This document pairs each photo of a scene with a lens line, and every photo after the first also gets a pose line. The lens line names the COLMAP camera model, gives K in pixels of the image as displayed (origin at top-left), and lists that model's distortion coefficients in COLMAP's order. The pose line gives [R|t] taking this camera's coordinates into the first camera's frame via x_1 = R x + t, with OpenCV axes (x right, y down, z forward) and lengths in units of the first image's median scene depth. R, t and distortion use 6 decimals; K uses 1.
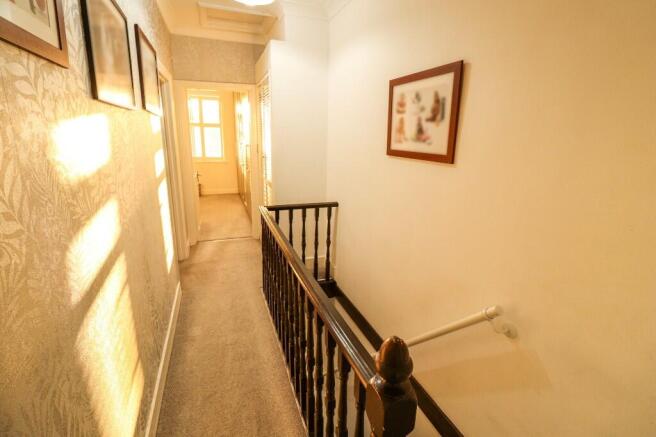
lens RADIAL K [[304.0, 0, 327.5], [0, 304.0, 213.4], [0, 0, 1]] dist [-0.002435, -0.014322]
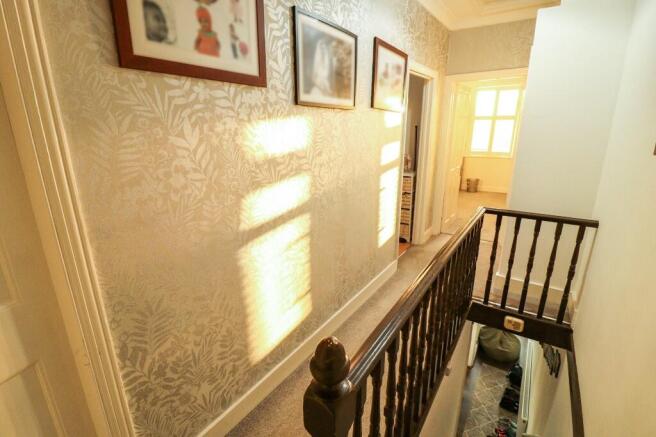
lens RADIAL K [[305.7, 0, 326.9], [0, 305.7, 214.3], [0, 0, 1]] dist [-0.000517, -0.011087]
pose [[0.583941, 0.195618, -0.787875, 0.530880], [-0.181164, 0.977459, 0.108417, -0.039588], [0.791323, 0.079426, 0.606217, 0.226984]]
